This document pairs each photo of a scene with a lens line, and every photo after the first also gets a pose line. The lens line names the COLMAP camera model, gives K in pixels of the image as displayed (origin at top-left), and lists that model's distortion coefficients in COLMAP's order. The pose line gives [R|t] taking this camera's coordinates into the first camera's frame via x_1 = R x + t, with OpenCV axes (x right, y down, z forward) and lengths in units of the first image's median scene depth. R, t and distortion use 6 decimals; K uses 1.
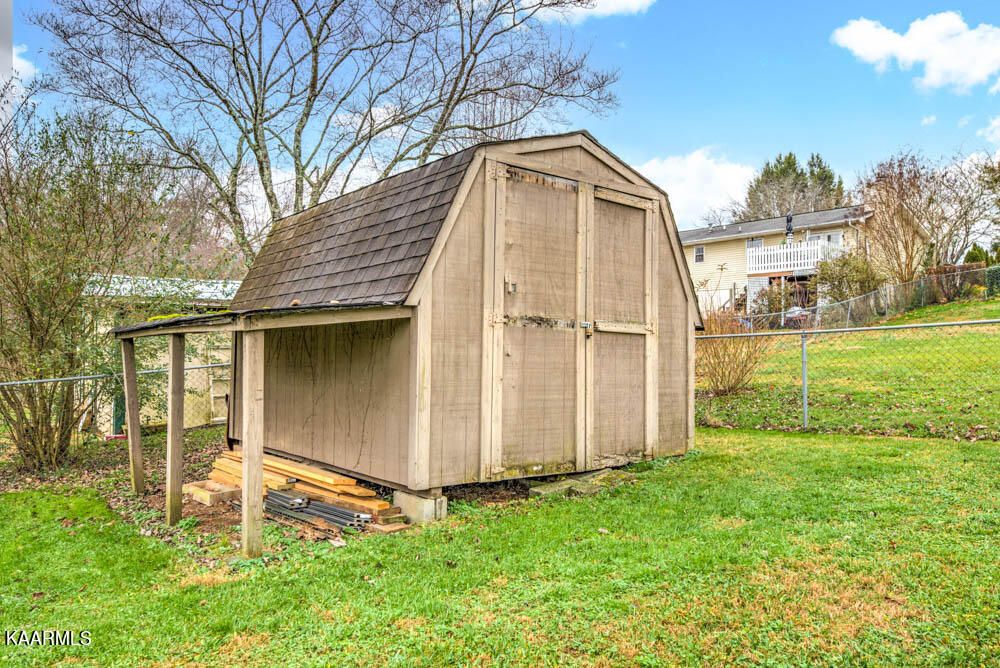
lens RADIAL K [[697.4, 0, 499.8], [0, 697.4, 334.8], [0, 0, 1]] dist [-0.002087, -0.000988]
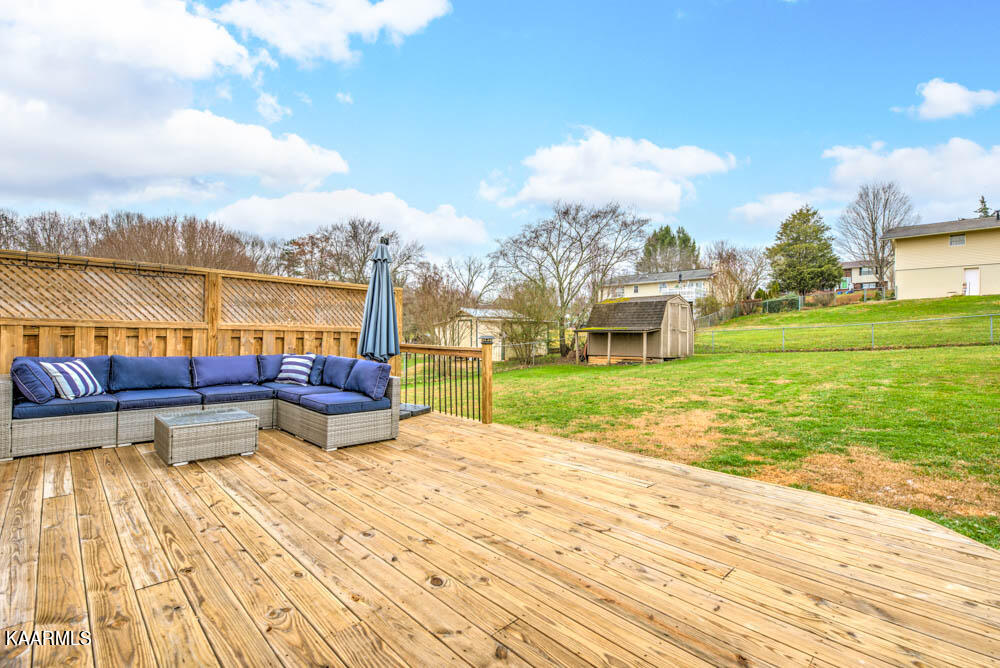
lens RADIAL K [[457.3, 0, 503.0], [0, 457.3, 338.9], [0, 0, 1]] dist [-0.000525, -0.001298]
pose [[0.997034, -0.001174, 0.076958, -0.287098], [-0.001353, 0.999462, 0.032776, -0.011890], [-0.076955, -0.032783, 0.996495, -0.459872]]
